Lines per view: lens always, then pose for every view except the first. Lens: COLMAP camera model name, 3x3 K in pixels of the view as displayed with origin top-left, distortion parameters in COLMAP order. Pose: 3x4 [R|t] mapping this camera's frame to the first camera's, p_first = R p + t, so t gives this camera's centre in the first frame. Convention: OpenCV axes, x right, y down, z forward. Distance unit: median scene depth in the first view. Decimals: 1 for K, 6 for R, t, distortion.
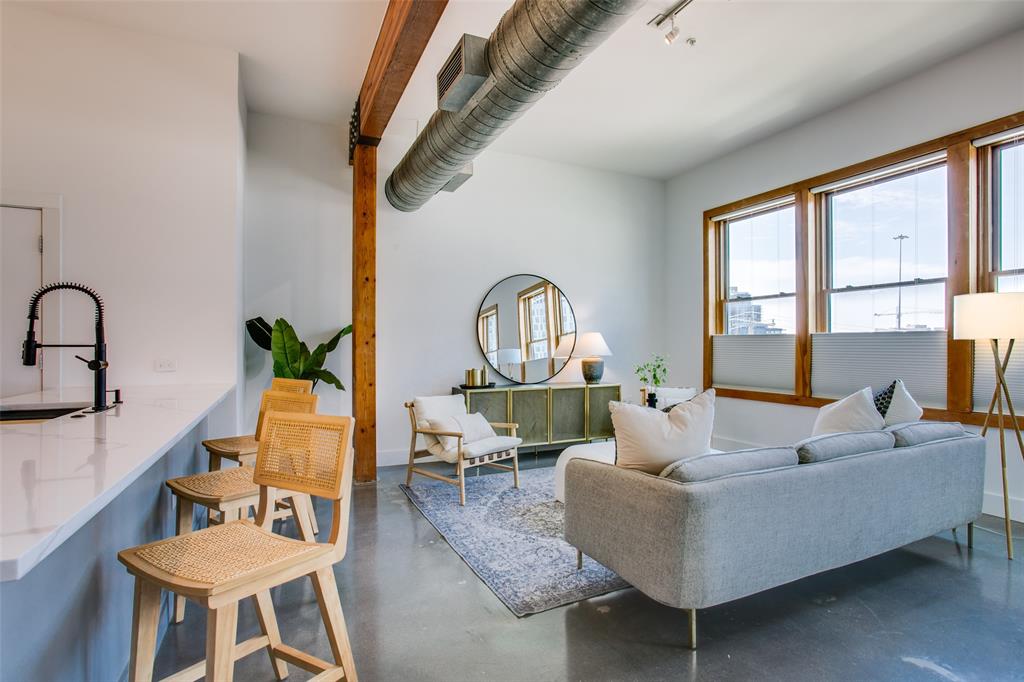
lens RADIAL K [[515.8, 0, 518.8], [0, 515.8, 346.2], [0, 0, 1]] dist [-0.042761, 0.019403]
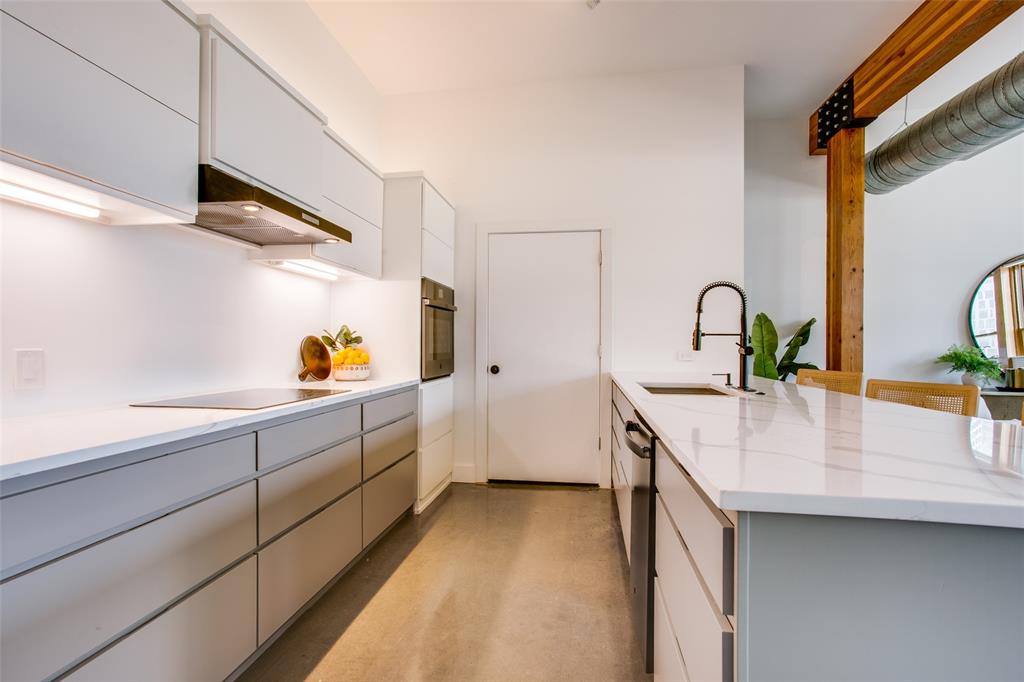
lens RADIAL K [[498.6, 0, 503.1], [0, 498.6, 349.2], [0, 0, 1]] dist [-0.024442, 0.012856]
pose [[0.827745, 0.007628, -0.561053, -0.333305], [-0.004471, 0.999966, 0.006999, 0.013784], [0.561087, -0.003285, 0.827750, -0.127552]]
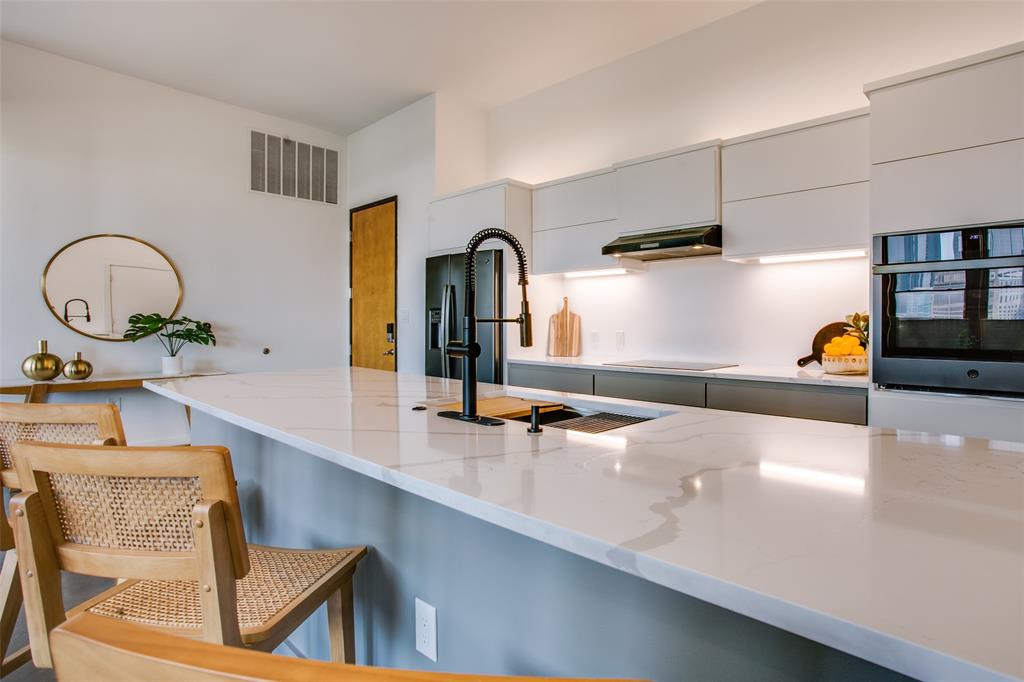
lens RADIAL K [[563.8, 0, 546.7], [0, 563.8, 327.0], [0, 0, 1]] dist [-0.004329, -0.000275]
pose [[-0.927684, 0.006548, -0.373310, -0.316673], [0.003234, 0.999950, 0.009504, -0.000110], [0.373353, 0.007609, -0.927658, 0.891749]]
